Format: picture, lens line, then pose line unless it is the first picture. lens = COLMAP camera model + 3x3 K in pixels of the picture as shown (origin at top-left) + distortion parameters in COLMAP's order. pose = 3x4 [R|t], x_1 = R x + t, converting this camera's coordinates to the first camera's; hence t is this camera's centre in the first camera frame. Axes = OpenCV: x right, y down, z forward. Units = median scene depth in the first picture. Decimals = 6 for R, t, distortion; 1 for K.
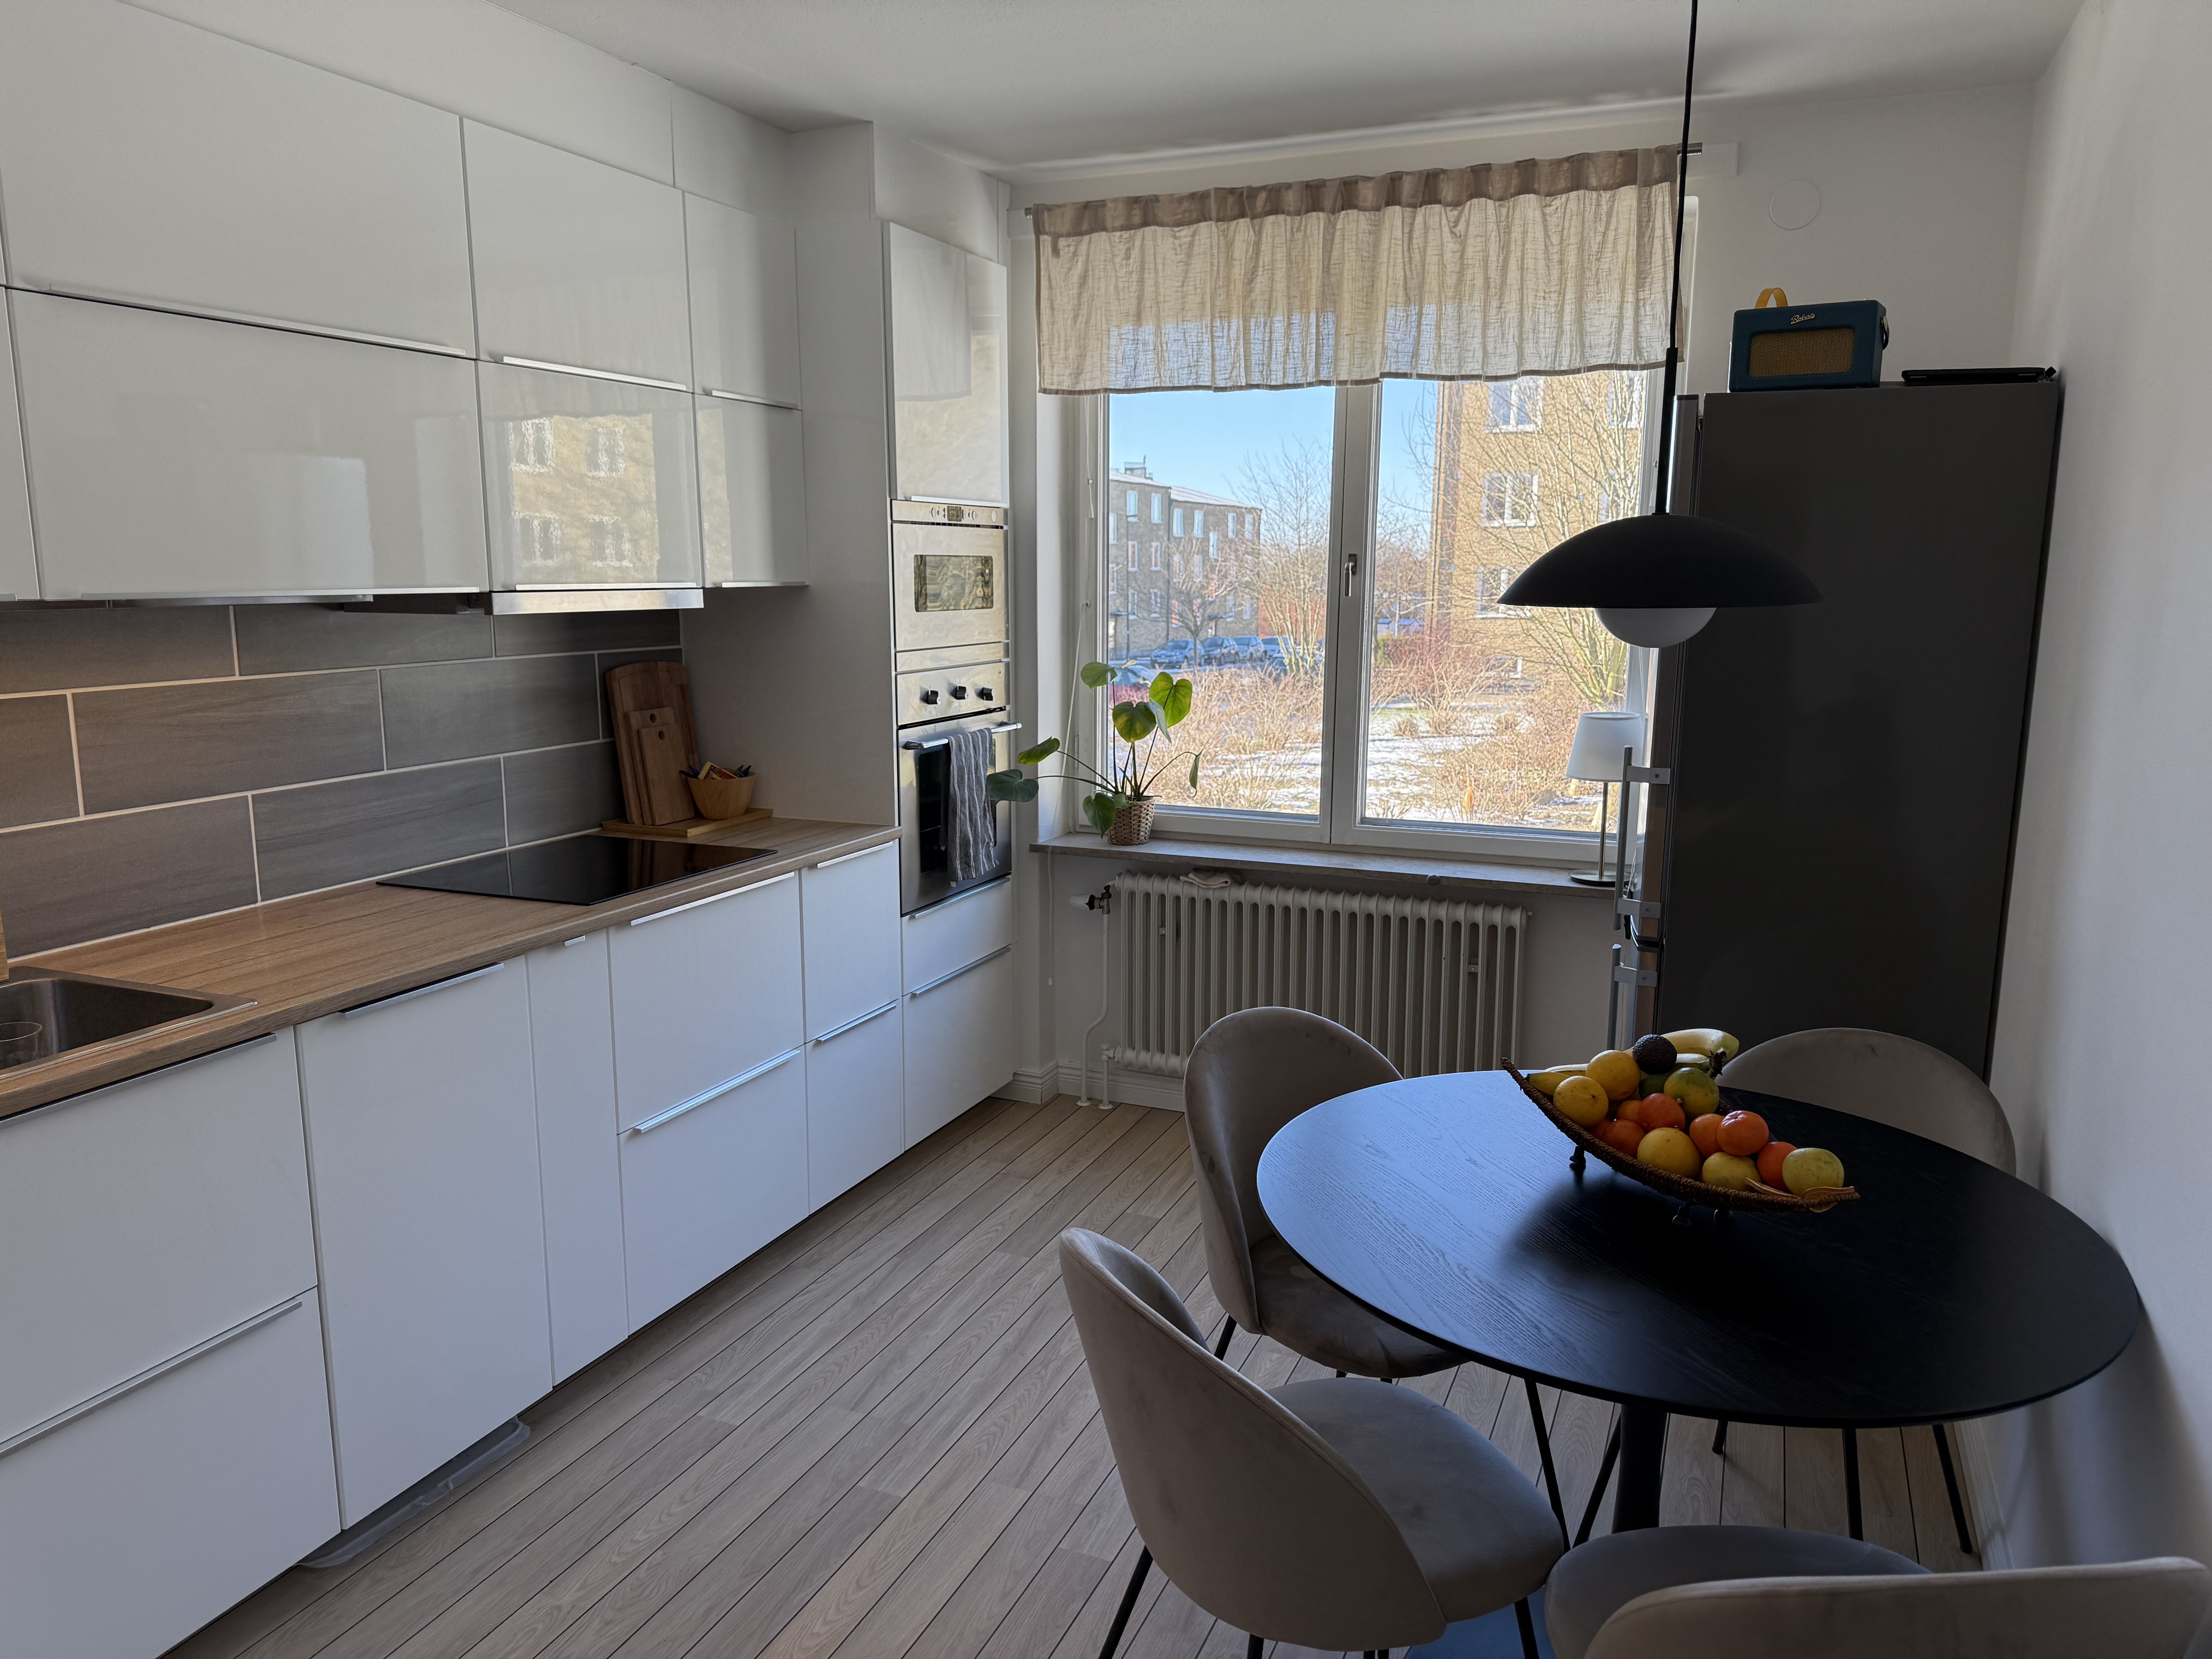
lens RADIAL K [[1554.2, 0, 1107.7], [0, 1554.2, 831.7], [0, 0, 1]] dist [0.073764, -0.090837]
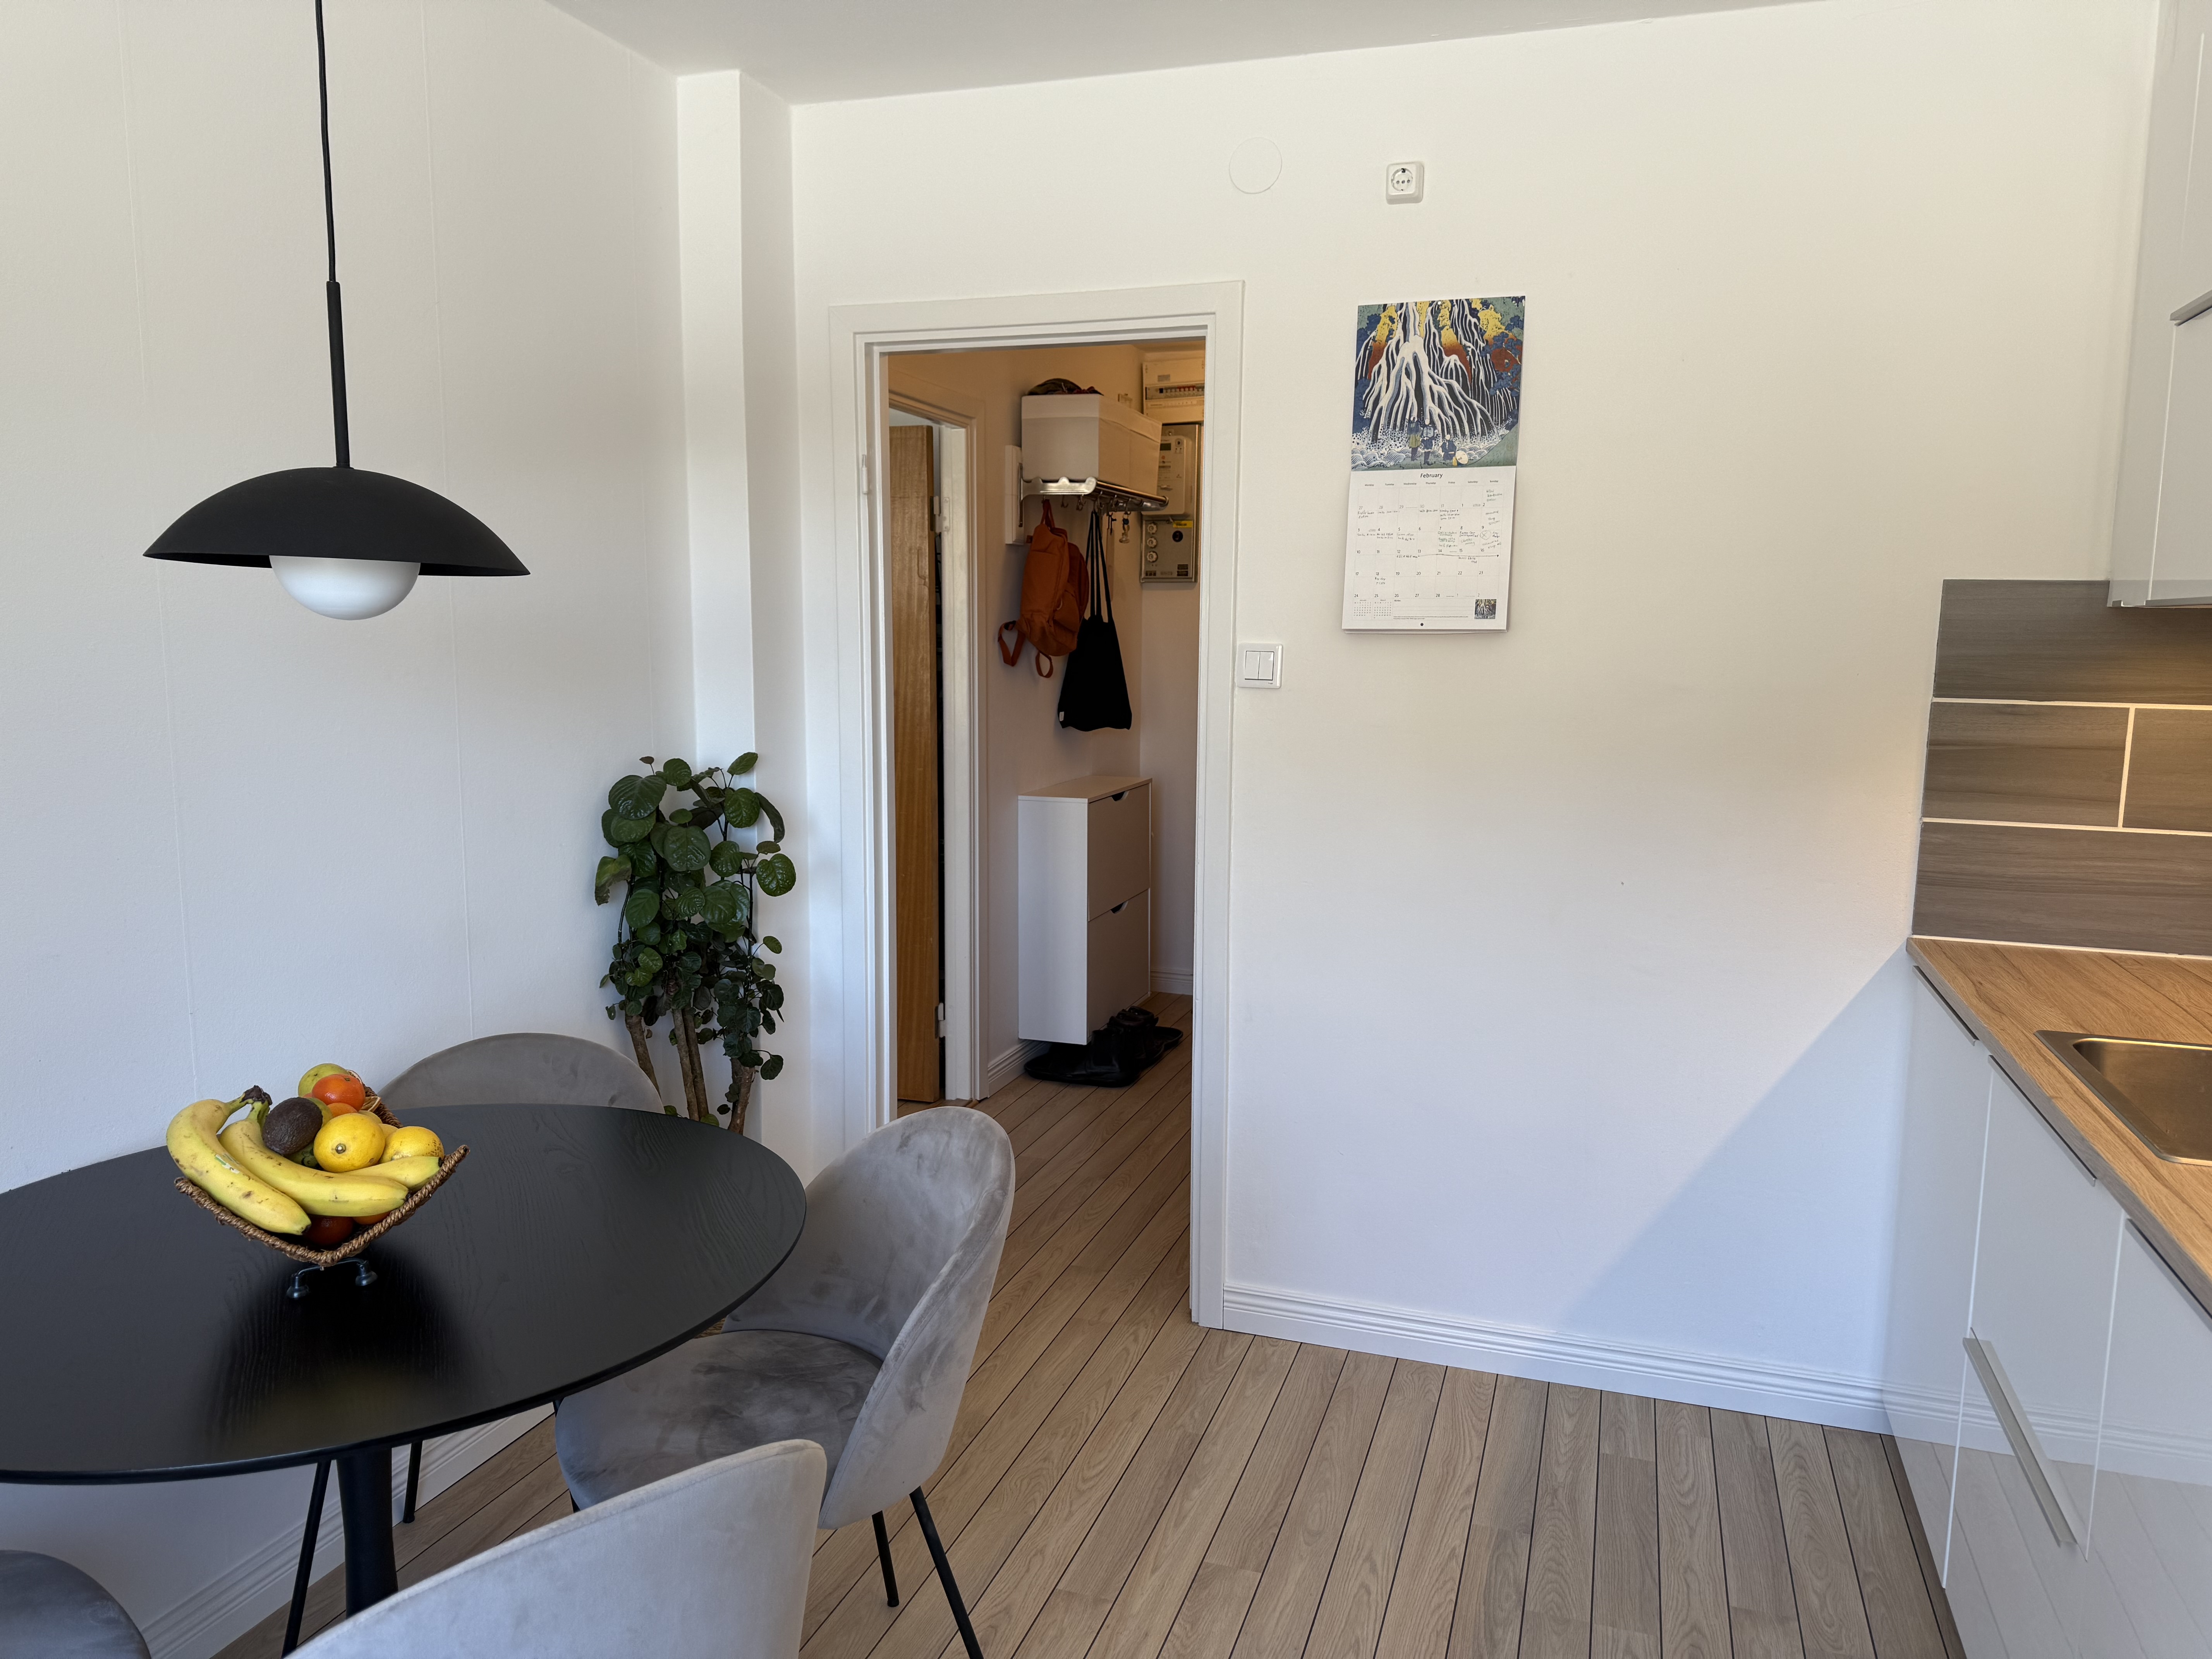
lens RADIAL K [[1554.2, 0, 1117.7], [0, 1554.2, 842.1], [0, 0, 1]] dist [0.073764, -0.090837]
pose [[-0.996150, 0.005655, -0.087483, 0.098370], [-0.020536, 0.955099, 0.295573, -0.229842], [0.085227, 0.296231, -0.951306, 1.502015]]
